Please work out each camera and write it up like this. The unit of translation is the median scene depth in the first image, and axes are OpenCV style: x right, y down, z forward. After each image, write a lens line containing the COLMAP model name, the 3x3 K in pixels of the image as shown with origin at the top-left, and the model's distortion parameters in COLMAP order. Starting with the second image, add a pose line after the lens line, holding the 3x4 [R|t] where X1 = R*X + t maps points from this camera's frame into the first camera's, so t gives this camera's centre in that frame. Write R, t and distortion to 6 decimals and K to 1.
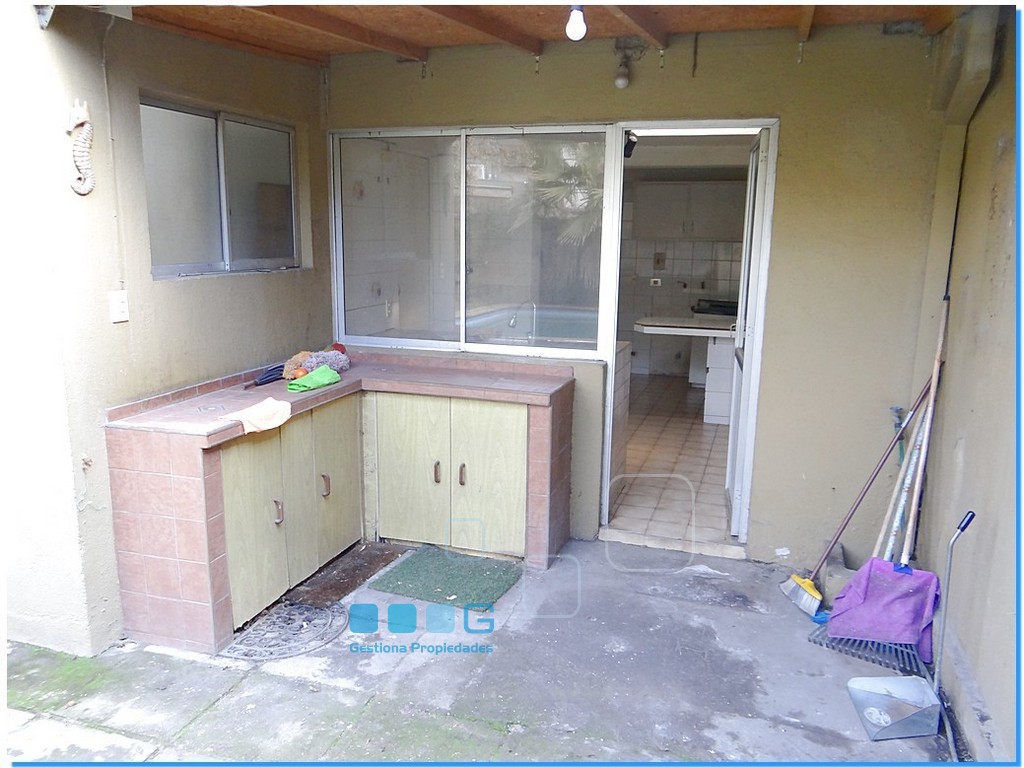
lens RADIAL K [[795.8, 0, 510.8], [0, 795.8, 385.5], [0, 0, 1]] dist [0.006033, -0.003991]
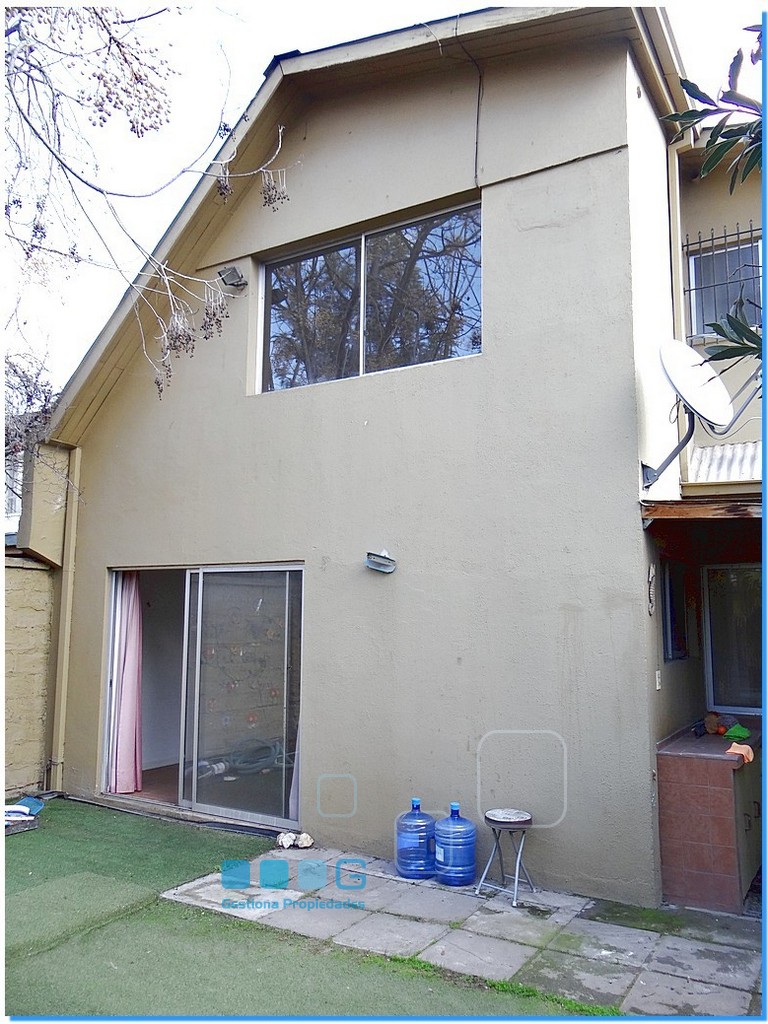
lens RADIAL K [[795.8, 0, 384.1], [0, 795.8, 507.9], [0, 0, 1]] dist [0.006033, -0.003991]
pose [[0.966378, -0.041381, -0.253774, -0.613513], [-0.040767, 0.949822, -0.310123, 0.101273], [0.253874, 0.310041, 0.916200, -0.809310]]
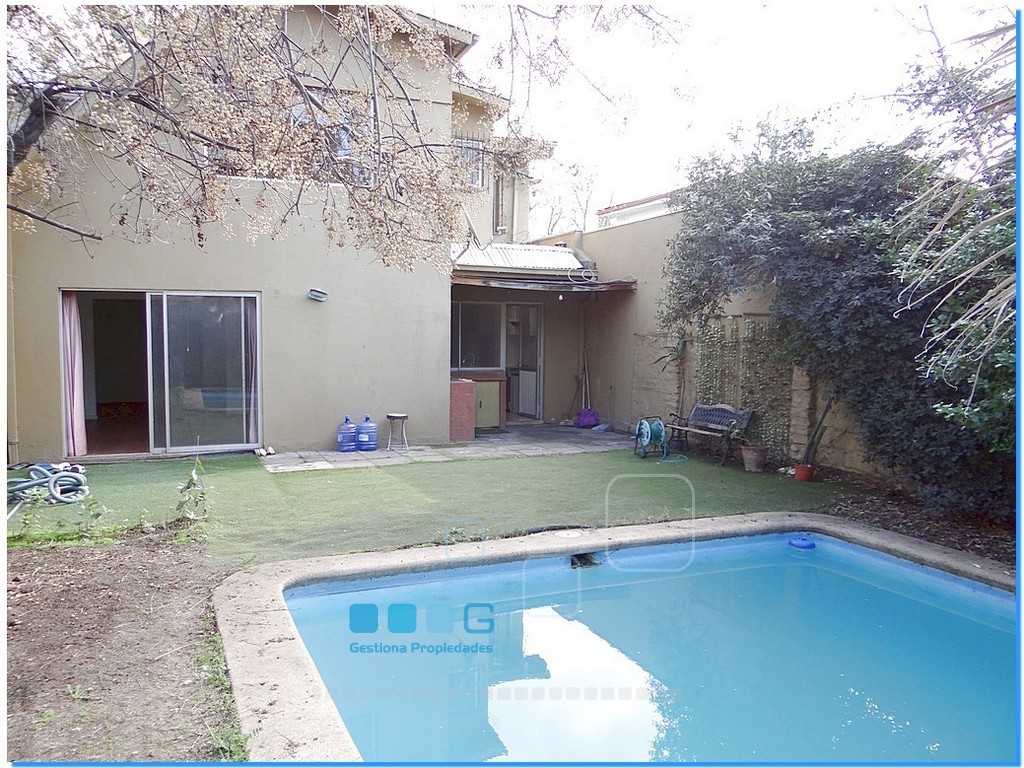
lens RADIAL K [[795.8, 0, 505.5], [0, 795.8, 384.1], [0, 0, 1]] dist [0.006033, -0.003991]
pose [[0.781832, -0.054266, 0.621123, -2.745354], [0.122296, 0.990201, -0.067428, 0.360129], [-0.611378, 0.128678, 0.780807, -2.236451]]
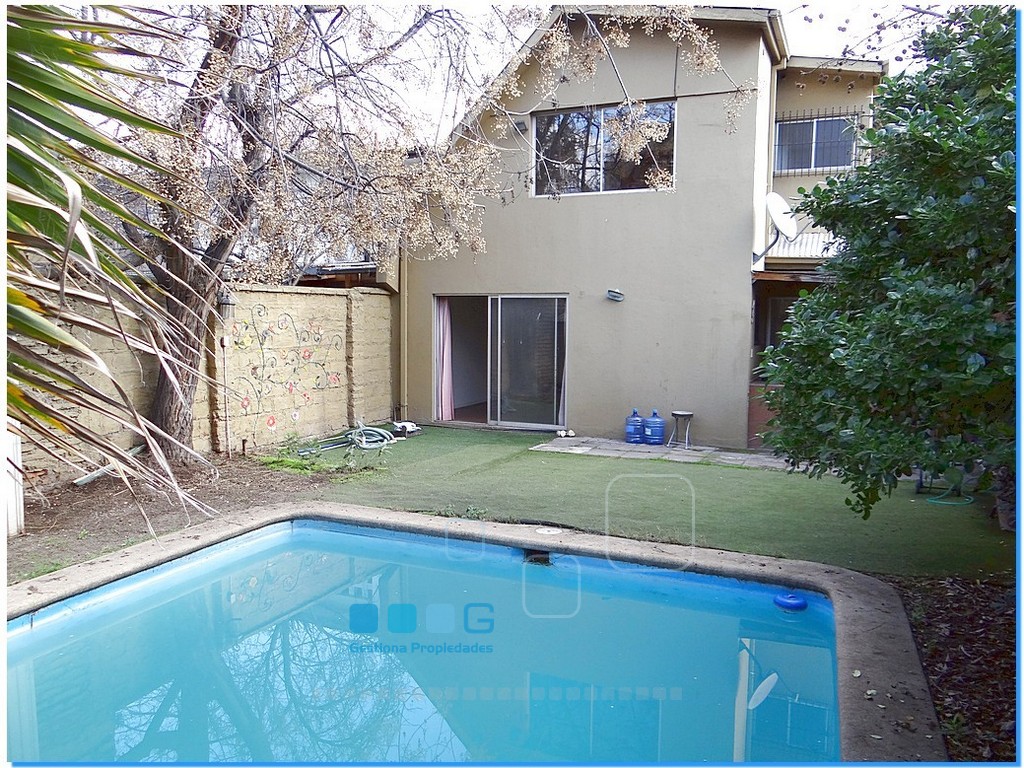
lens RADIAL K [[795.8, 0, 516.8], [0, 795.8, 384.2], [0, 0, 1]] dist [0.006033, -0.003991]
pose [[0.992353, 0.006708, -0.123246, -1.133717], [-0.019802, 0.994240, -0.105331, 0.467235], [0.121830, 0.106967, 0.986770, -2.816094]]
